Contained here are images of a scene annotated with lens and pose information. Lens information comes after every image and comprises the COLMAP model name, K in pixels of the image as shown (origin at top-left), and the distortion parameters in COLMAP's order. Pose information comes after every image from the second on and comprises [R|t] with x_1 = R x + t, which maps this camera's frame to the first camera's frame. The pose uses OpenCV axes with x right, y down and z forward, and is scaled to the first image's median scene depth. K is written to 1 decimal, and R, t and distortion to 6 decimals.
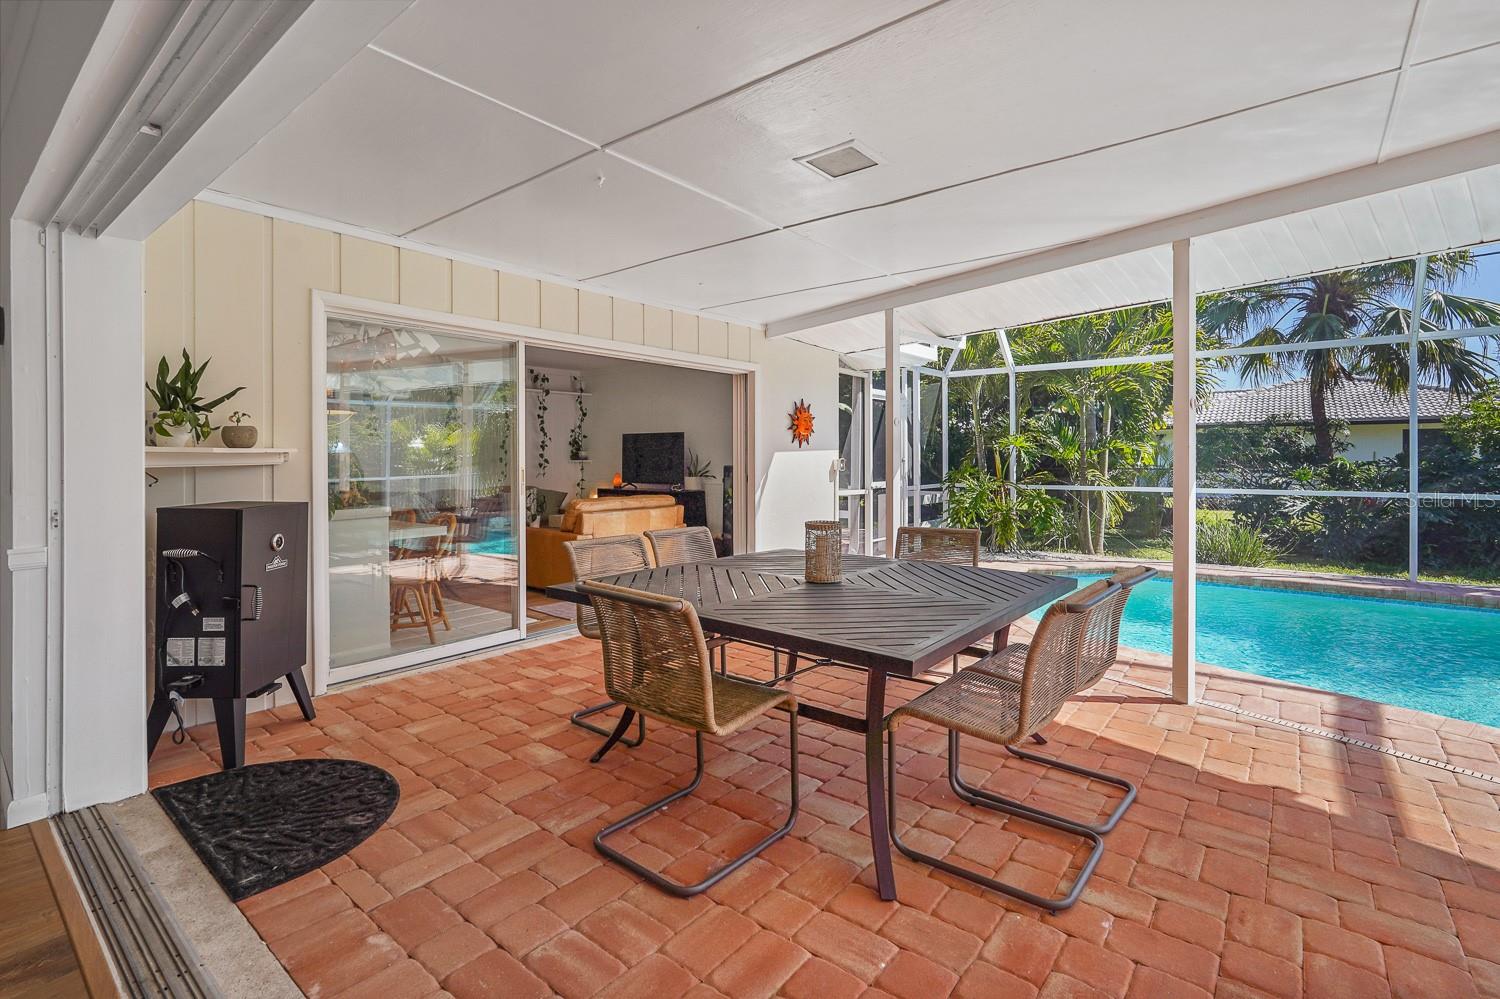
lens RADIAL K [[690.0, 0, 744.4], [0, 690.0, 451.7], [0, 0, 1]] dist [0.000352, 0.000141]
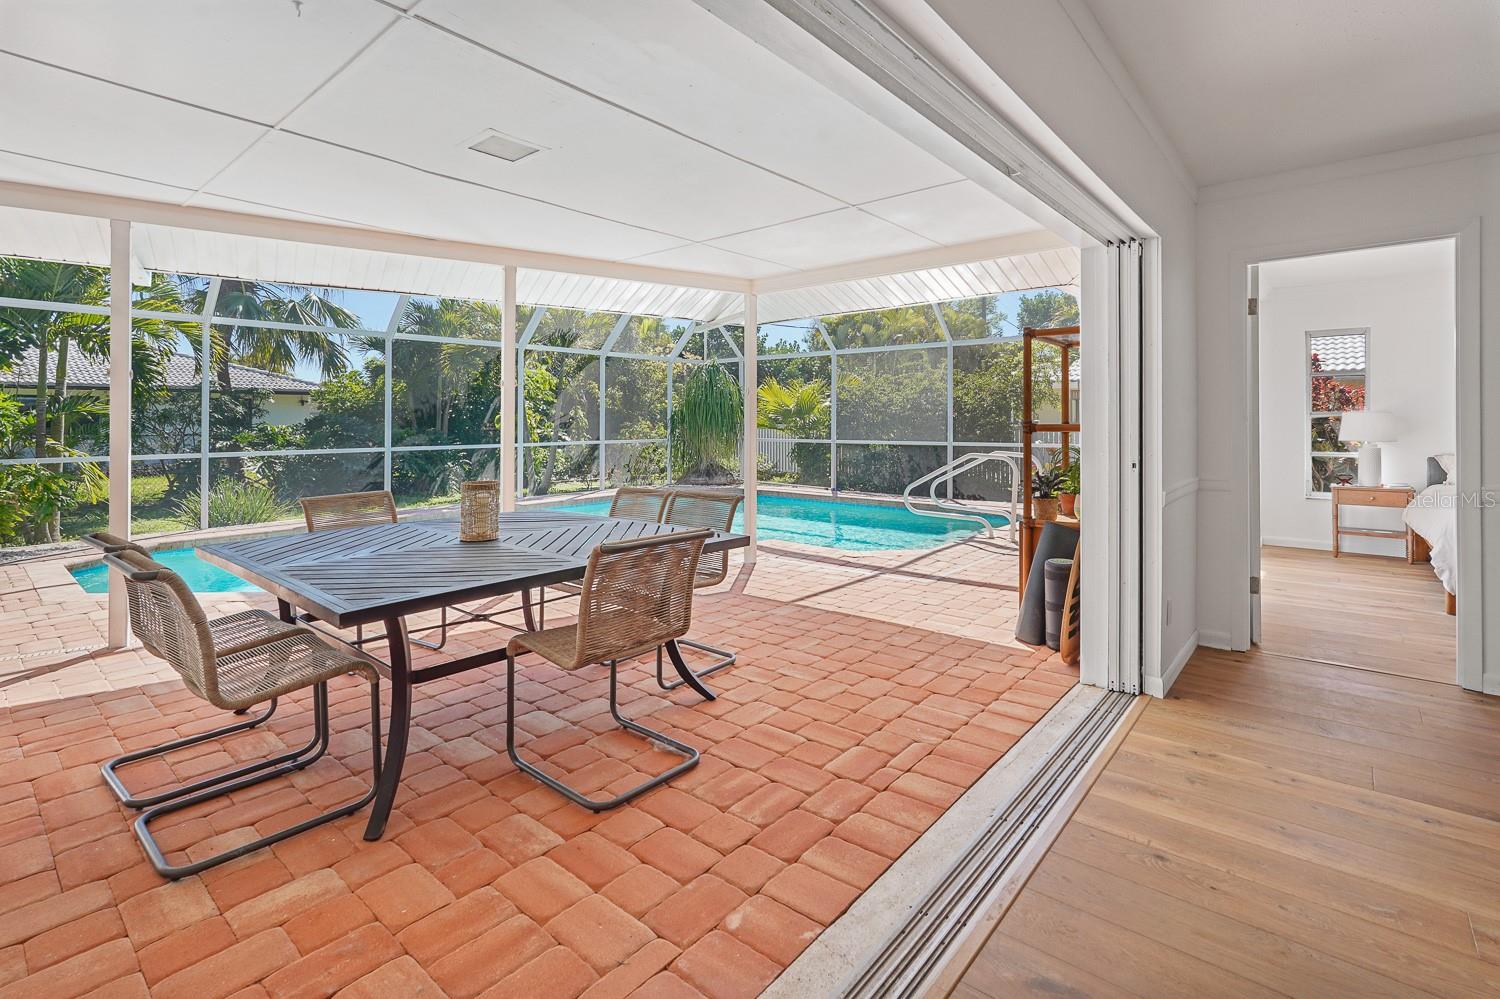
lens RADIAL K [[690.0, 0, 744.4], [0, 690.0, 451.7], [0, 0, 1]] dist [0.000352, 0.000141]
pose [[0.030723, -0.039373, 0.998752, -0.729320], [-0.008923, 0.999173, 0.039664, 0.014133], [-0.999488, -0.010130, 0.030346, 0.485443]]
